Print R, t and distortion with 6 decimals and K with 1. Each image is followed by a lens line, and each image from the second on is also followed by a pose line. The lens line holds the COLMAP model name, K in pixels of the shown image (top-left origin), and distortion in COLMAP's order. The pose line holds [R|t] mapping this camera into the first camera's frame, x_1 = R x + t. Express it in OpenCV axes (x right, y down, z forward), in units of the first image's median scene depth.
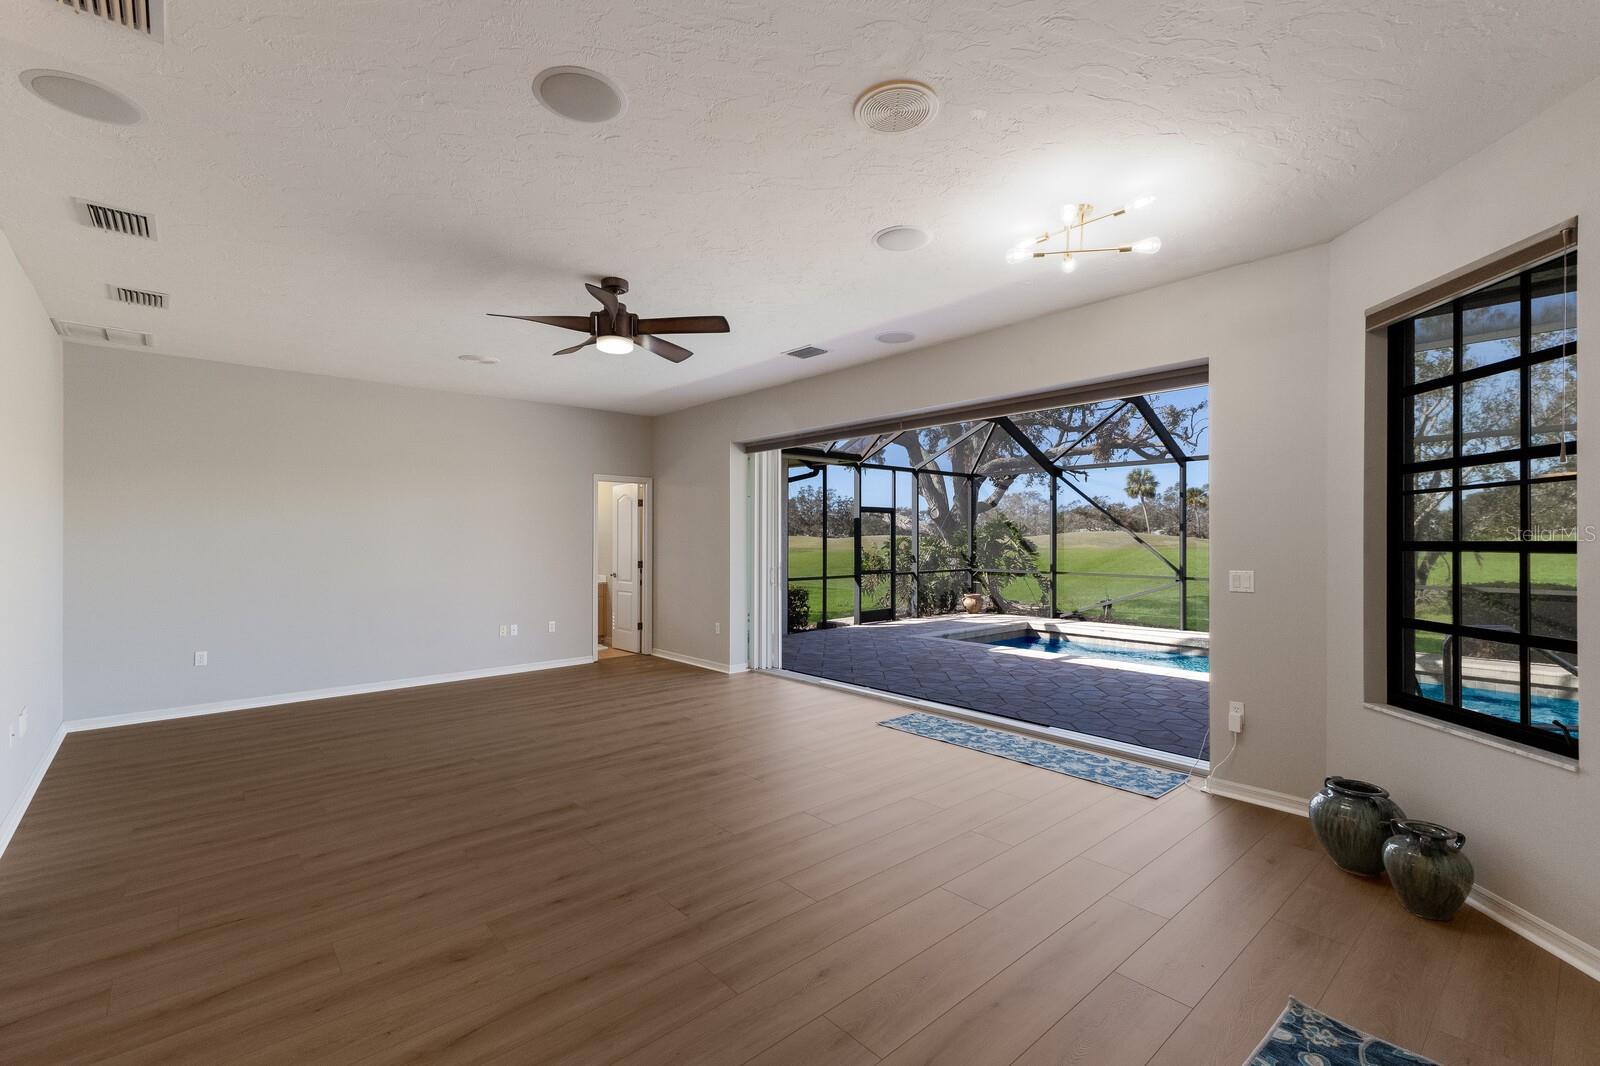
lens RADIAL K [[696.0, 0, 800.0], [0, 696.0, 533.0], [0, 0, 1]] dist [0.014419, -0.000158]
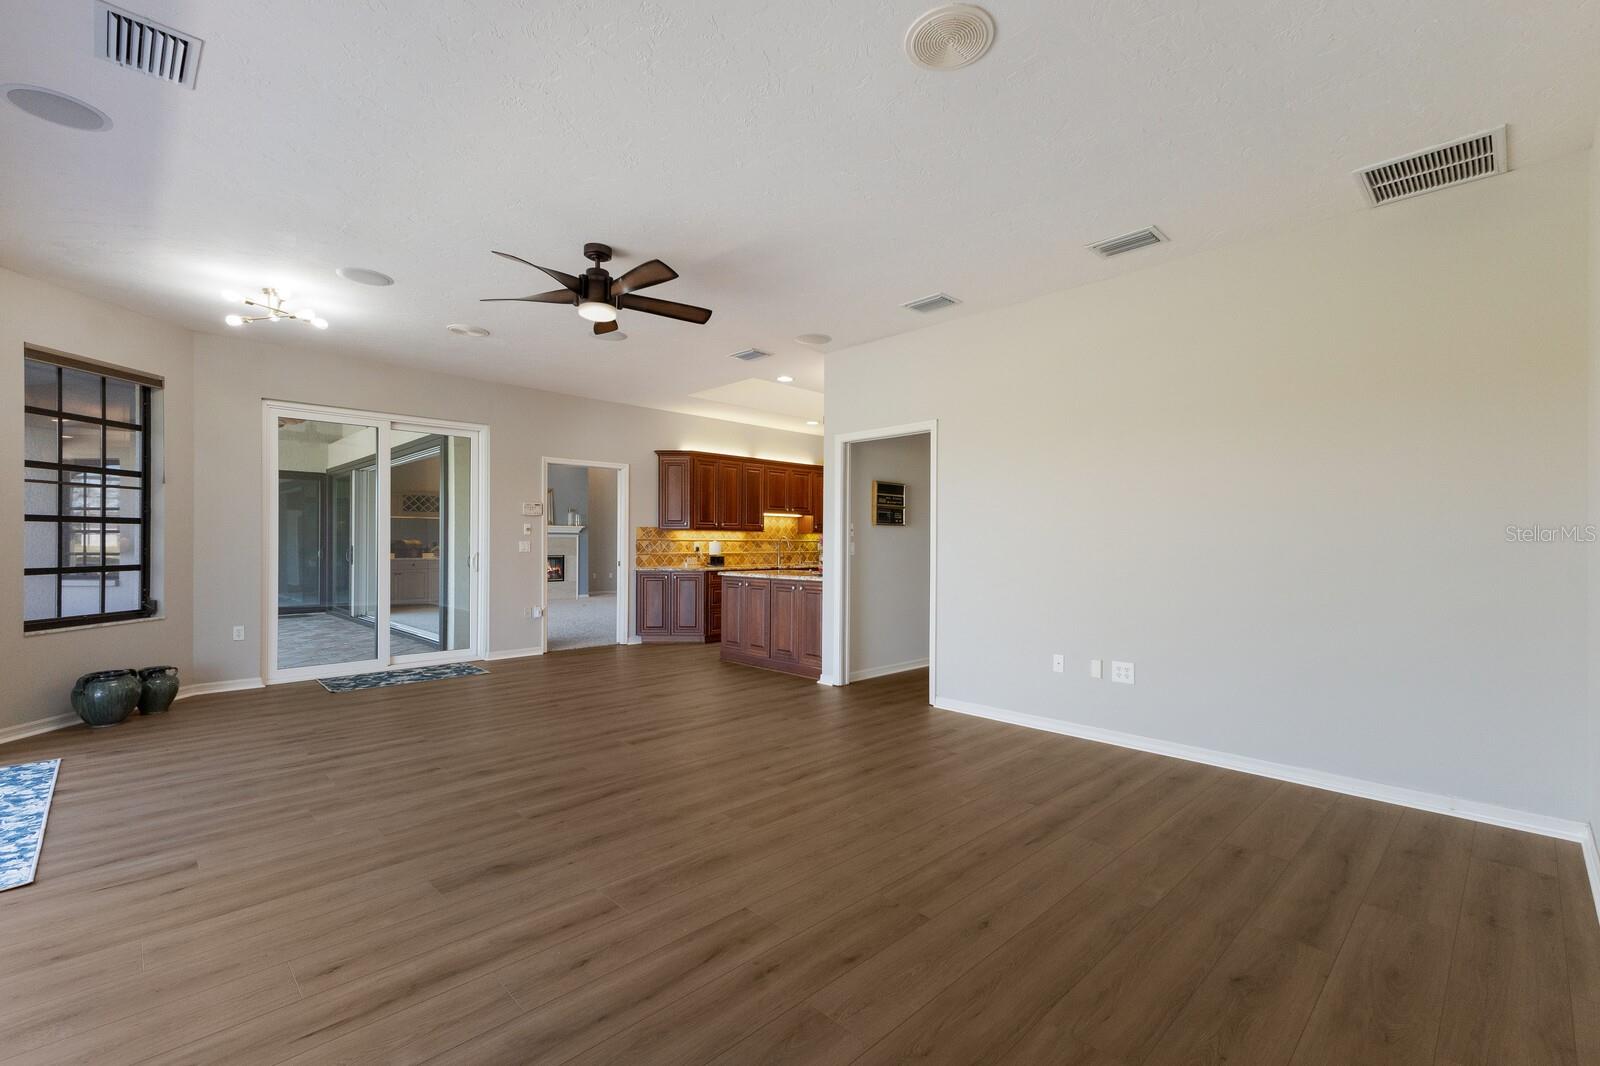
lens RADIAL K [[696.0, 0, 800.0], [0, 696.0, 533.0], [0, 0, 1]] dist [0.014419, -0.000158]
pose [[-0.998989, -0.001214, -0.044931, -0.504549], [-0.000392, 0.999832, -0.018301, 0.061873], [0.044946, -0.018265, -0.998822, 1.988981]]
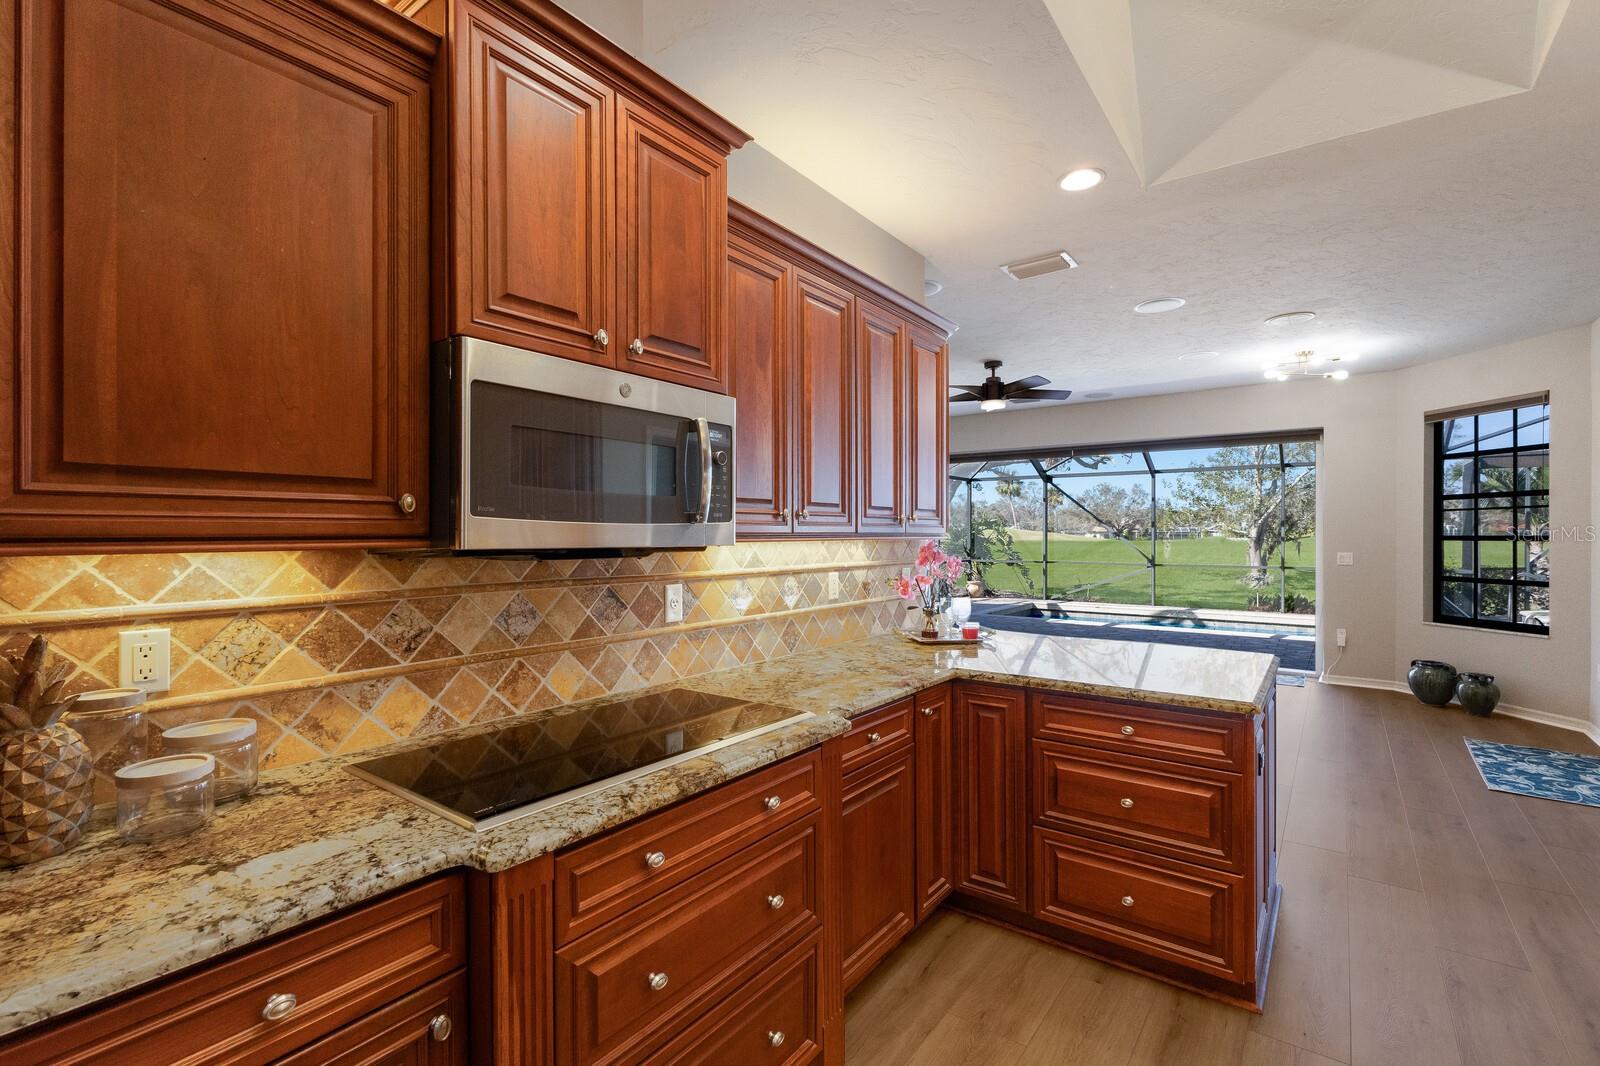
lens RADIAL K [[723.7, 0, 800.0], [0, 723.7, 533.0], [0, 0, 1]] dist [-0.000010, 0.000317]
pose [[0.978070, 0.003625, 0.208246, -0.994091], [-0.005232, 0.999961, 0.007165, -0.000045], [-0.208212, -0.008097, 0.978050, -0.435727]]
